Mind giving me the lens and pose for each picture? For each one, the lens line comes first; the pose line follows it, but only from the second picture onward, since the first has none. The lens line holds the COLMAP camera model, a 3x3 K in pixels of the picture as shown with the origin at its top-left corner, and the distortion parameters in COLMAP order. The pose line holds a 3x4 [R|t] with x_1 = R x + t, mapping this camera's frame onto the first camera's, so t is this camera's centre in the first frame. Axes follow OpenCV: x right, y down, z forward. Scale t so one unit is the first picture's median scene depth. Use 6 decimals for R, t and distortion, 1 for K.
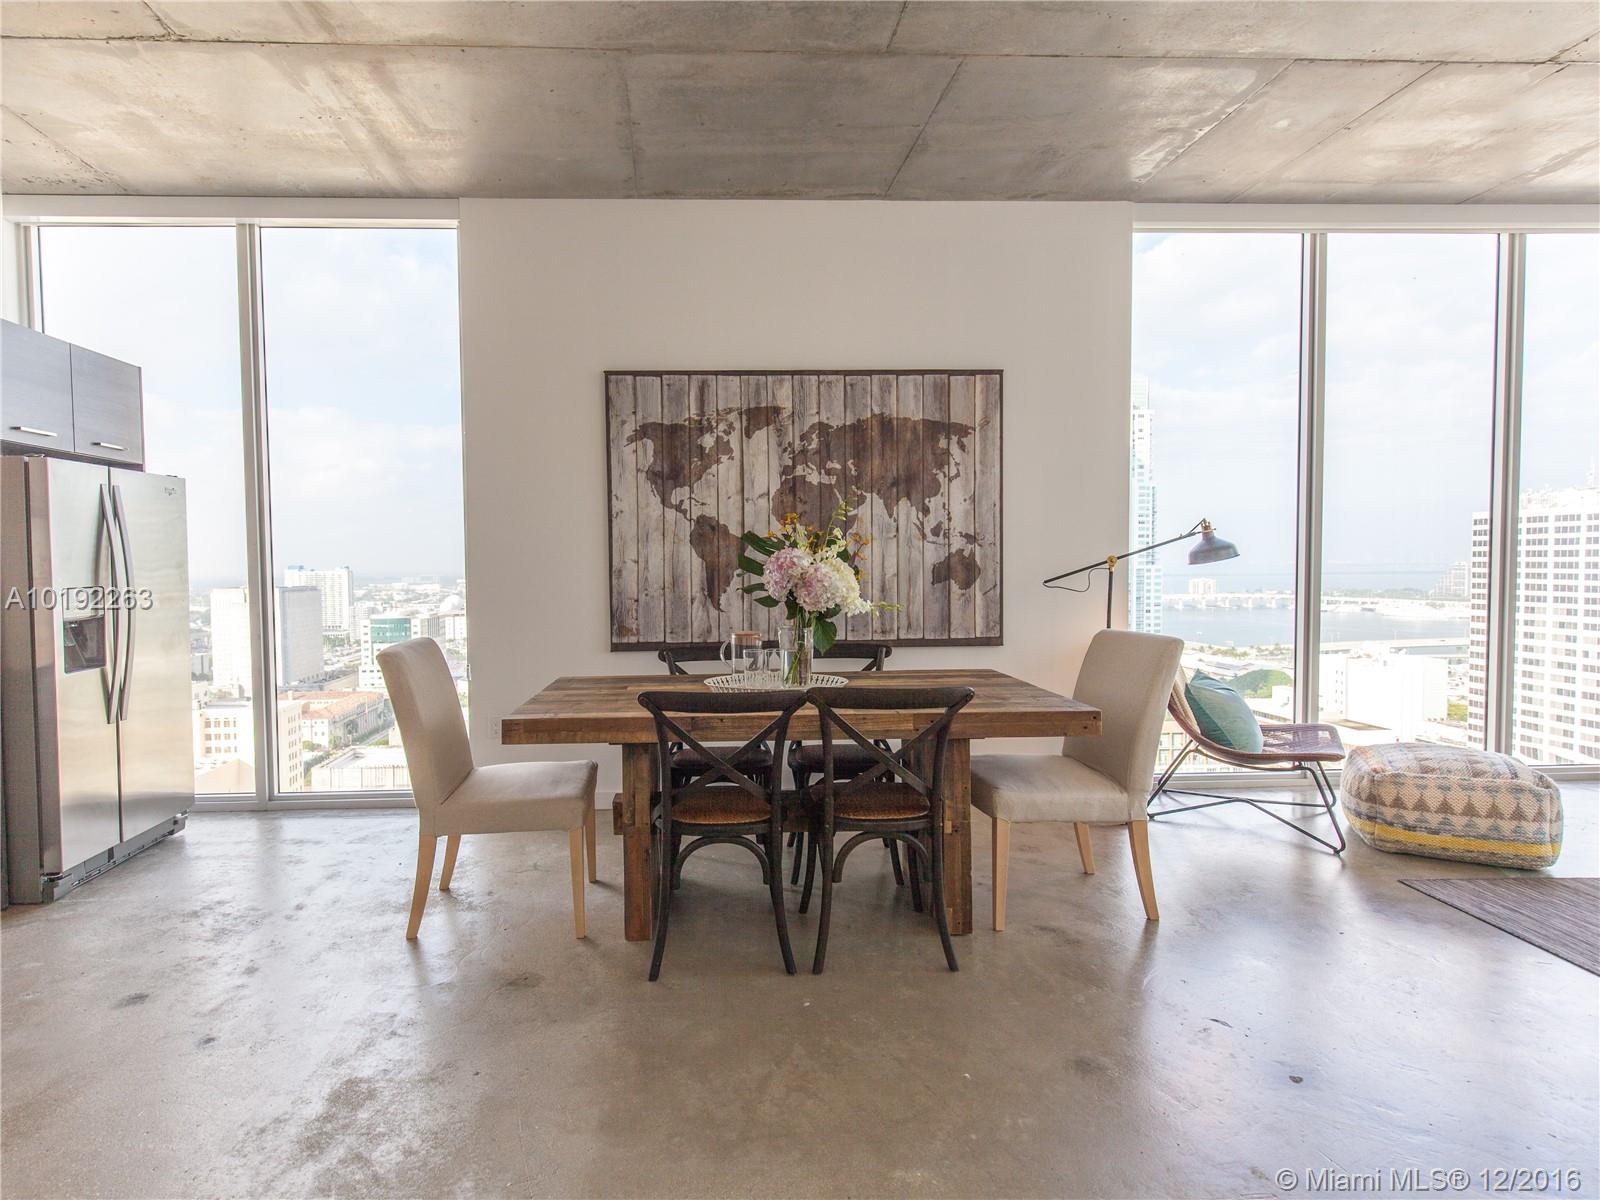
lens RADIAL K [[817.0, 0, 725.8], [0, 817.0, 594.2], [0, 0, 1]] dist [0.000712, -0.000398]
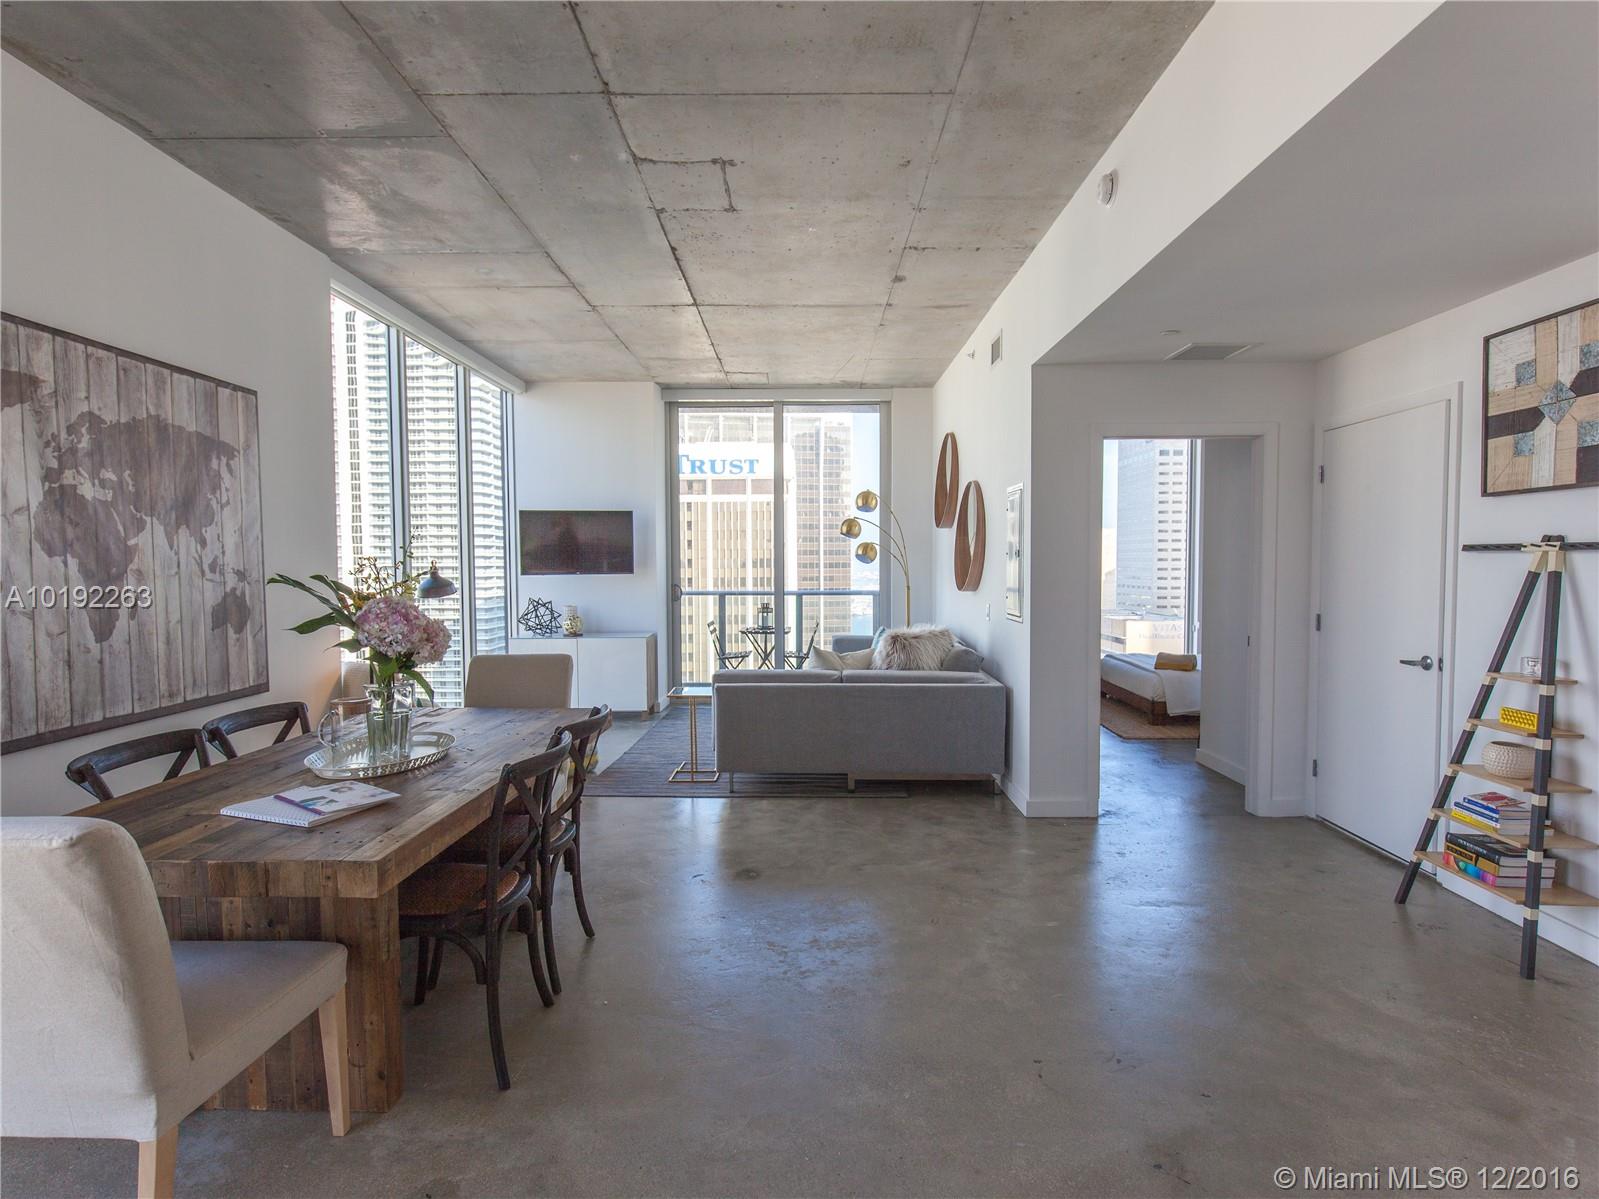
lens RADIAL K [[841.2, 0, 789.1], [0, 841.2, 594.8], [0, 0, 1]] dist [-0.003551, -0.000731]
pose [[0.055155, -0.027424, 0.998101, -0.579582], [0.043908, 0.998722, 0.025014, -0.044533], [-0.997512, 0.042445, 0.056289, 0.363743]]
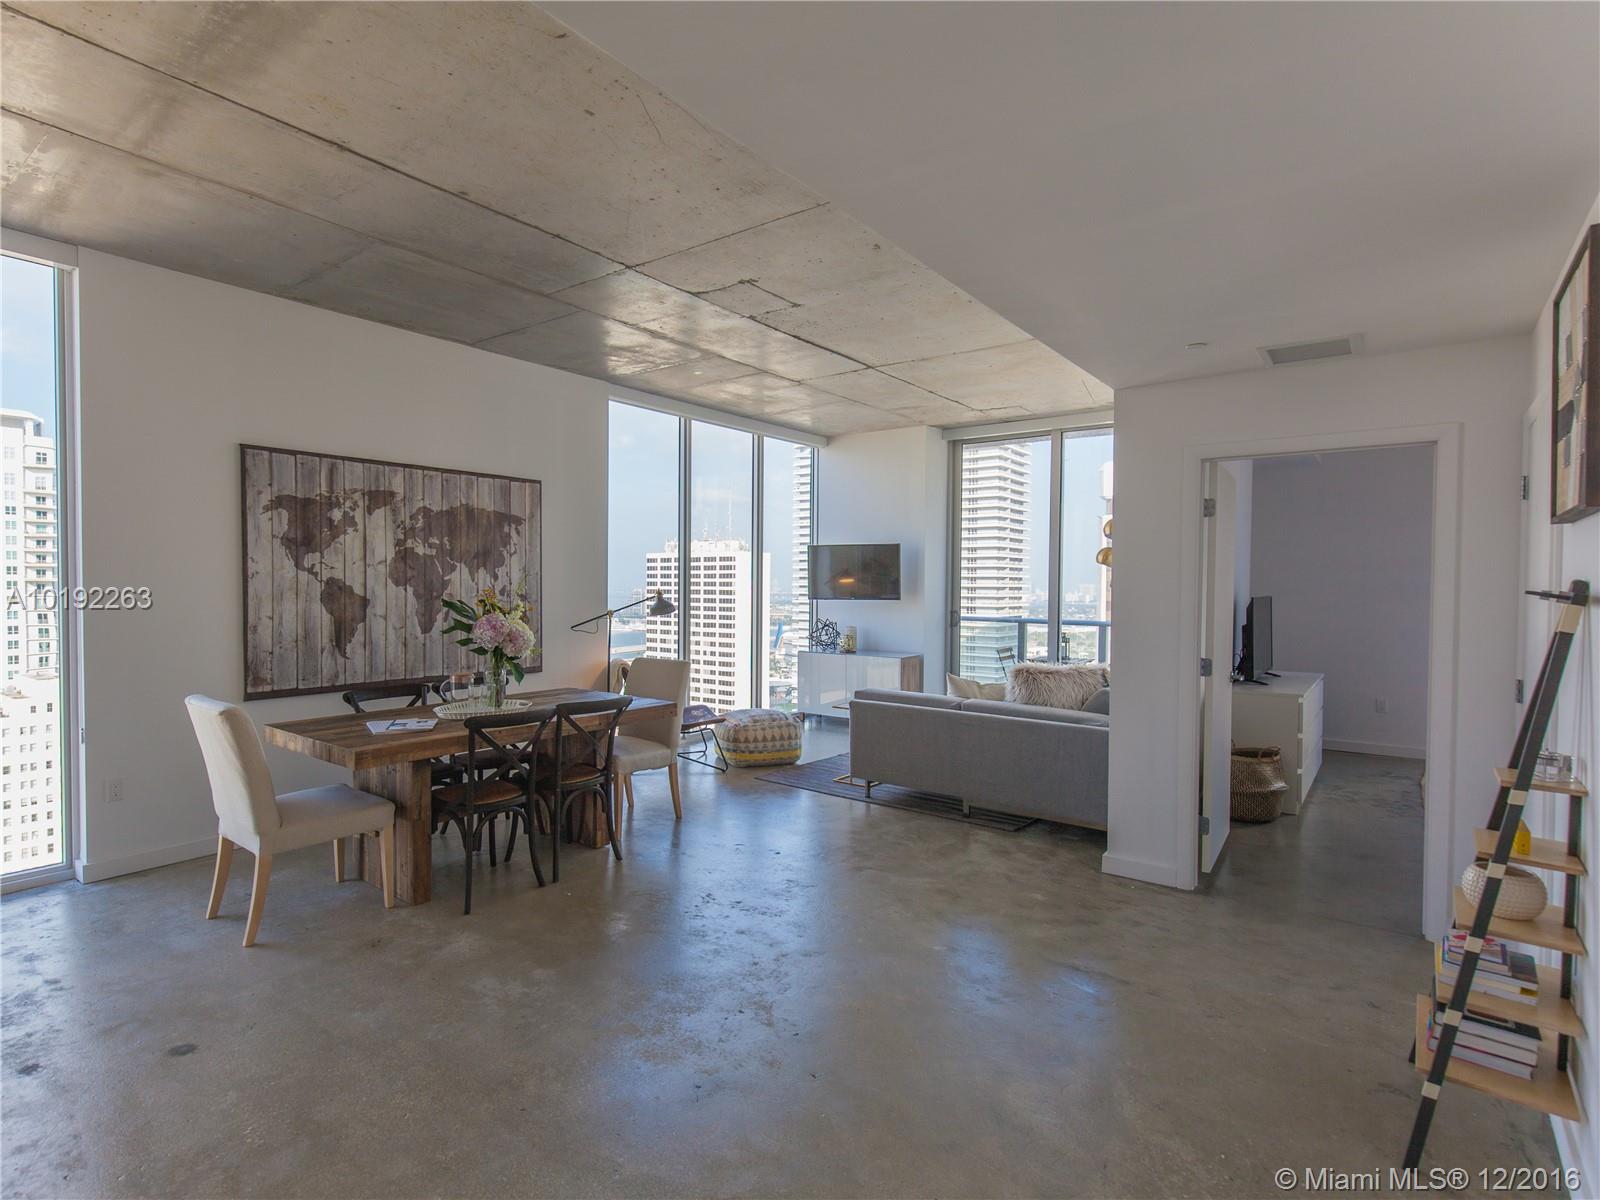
lens RADIAL K [[817.0, 0, 725.8], [0, 817.0, 594.2], [0, 0, 1]] dist [0.000712, -0.000398]
pose [[0.666106, 0.004754, 0.745842, -0.525288], [0.015967, 0.999660, -0.020632, -0.039197], [-0.745686, 0.025652, 0.665804, -0.202422]]
